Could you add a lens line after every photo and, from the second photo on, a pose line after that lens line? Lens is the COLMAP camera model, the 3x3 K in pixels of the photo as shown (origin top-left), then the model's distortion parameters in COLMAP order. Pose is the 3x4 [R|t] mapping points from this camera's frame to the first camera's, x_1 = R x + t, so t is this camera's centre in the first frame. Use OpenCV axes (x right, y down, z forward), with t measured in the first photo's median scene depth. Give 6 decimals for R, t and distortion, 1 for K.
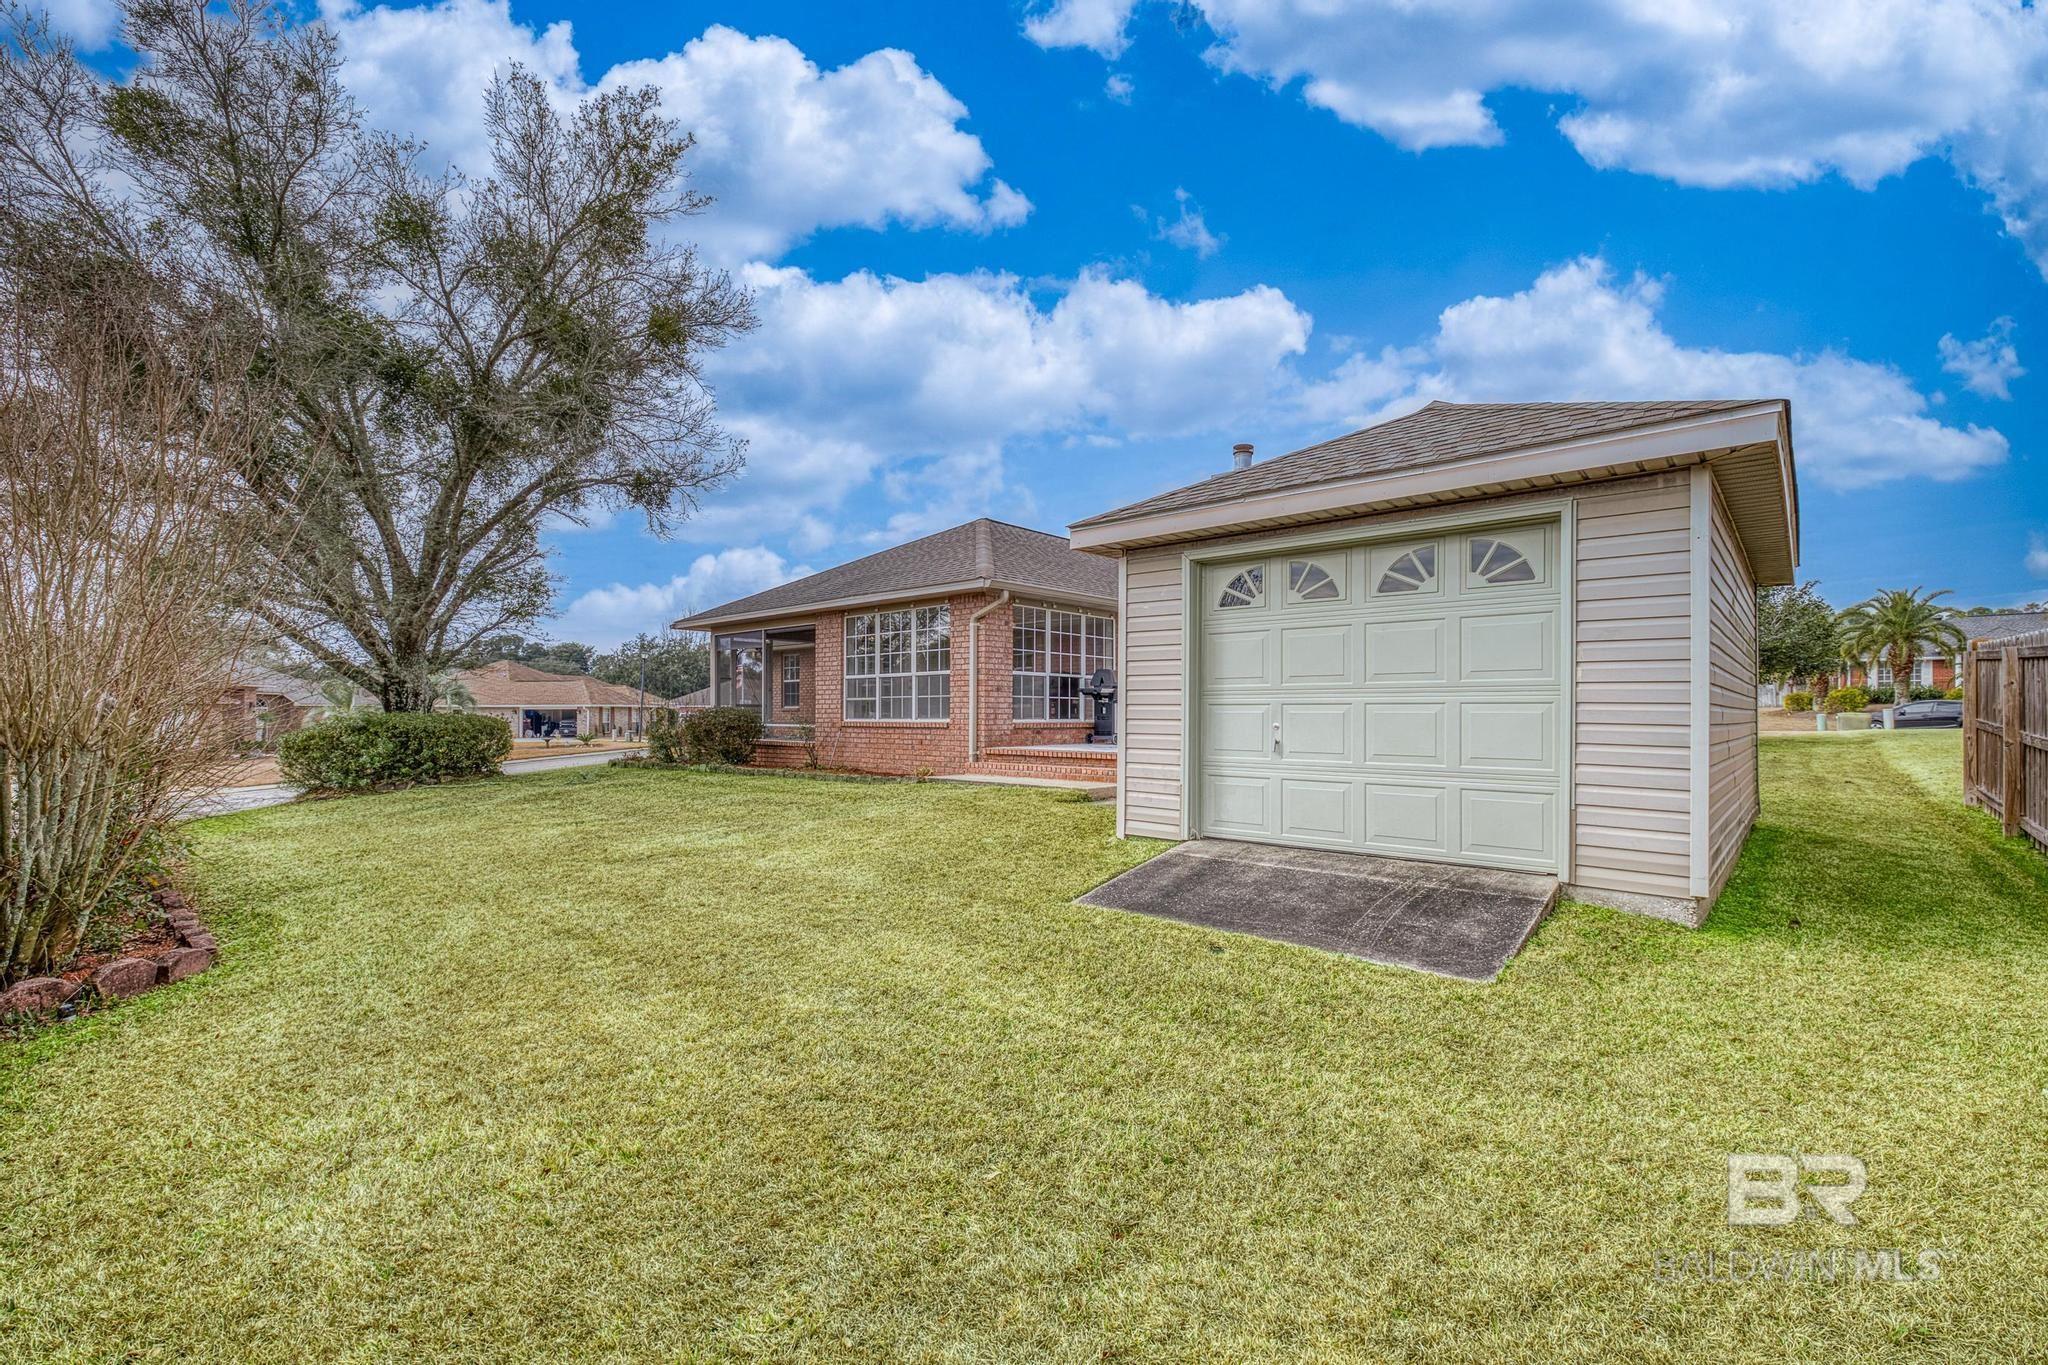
lens RADIAL K [[866.5, 0, 1025.7], [0, 866.5, 684.0], [0, 0, 1]] dist [0.003271, -0.000223]
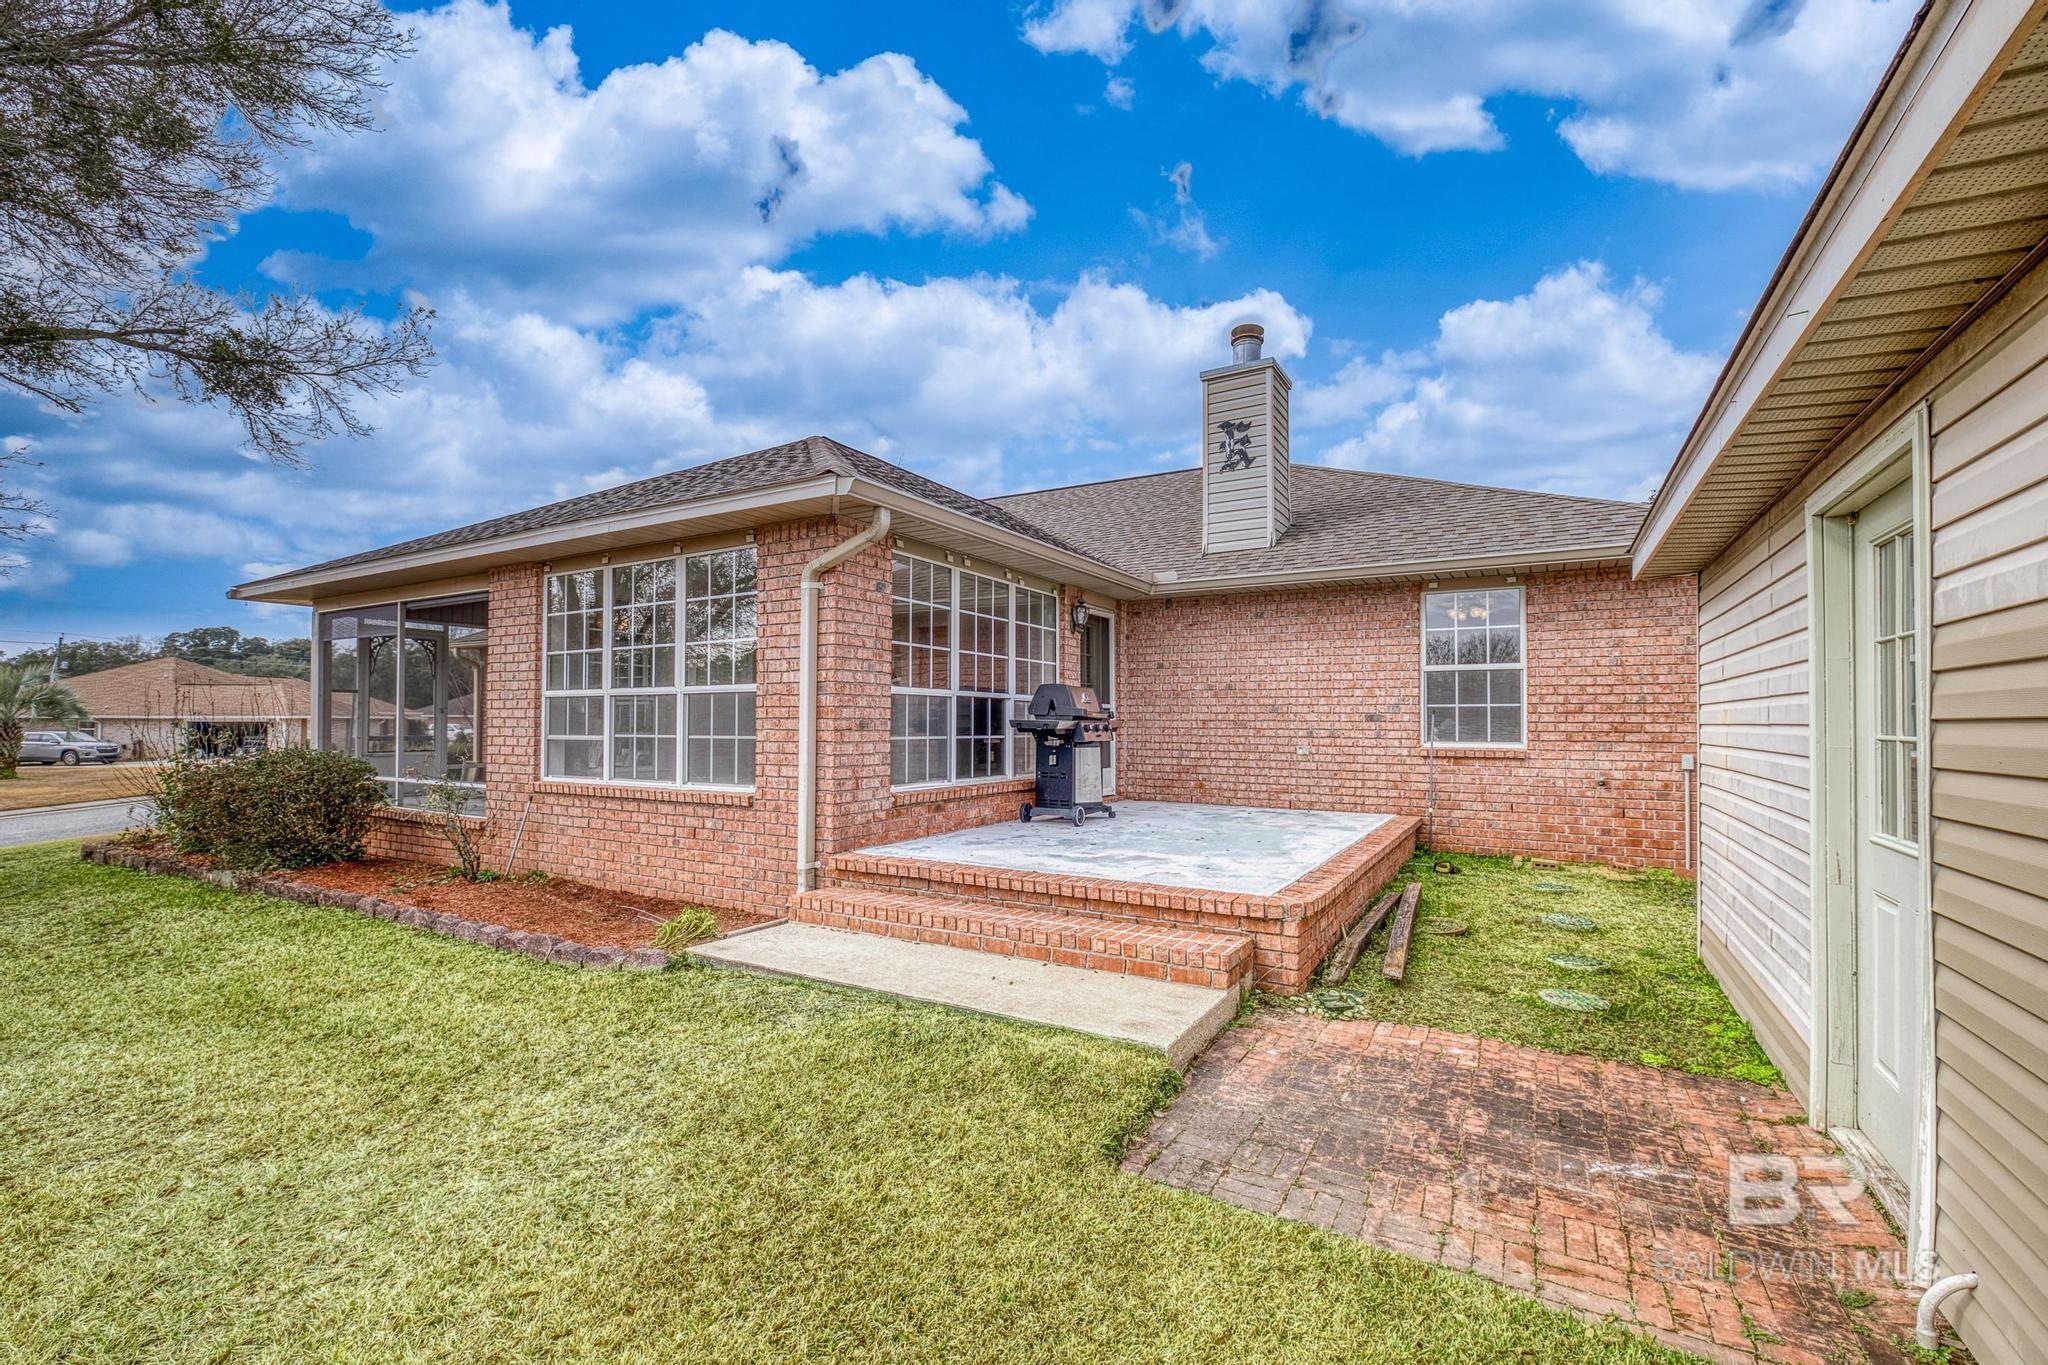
lens RADIAL K [[866.5, 0, 1022.5], [0, 866.5, 694.1], [0, 0, 1]] dist [0.003271, -0.000223]
pose [[0.980615, 0.007252, 0.195812, -0.034913], [-0.007856, 0.999966, 0.002307, -0.011599], [-0.195789, -0.003800, 0.980639, 0.472277]]
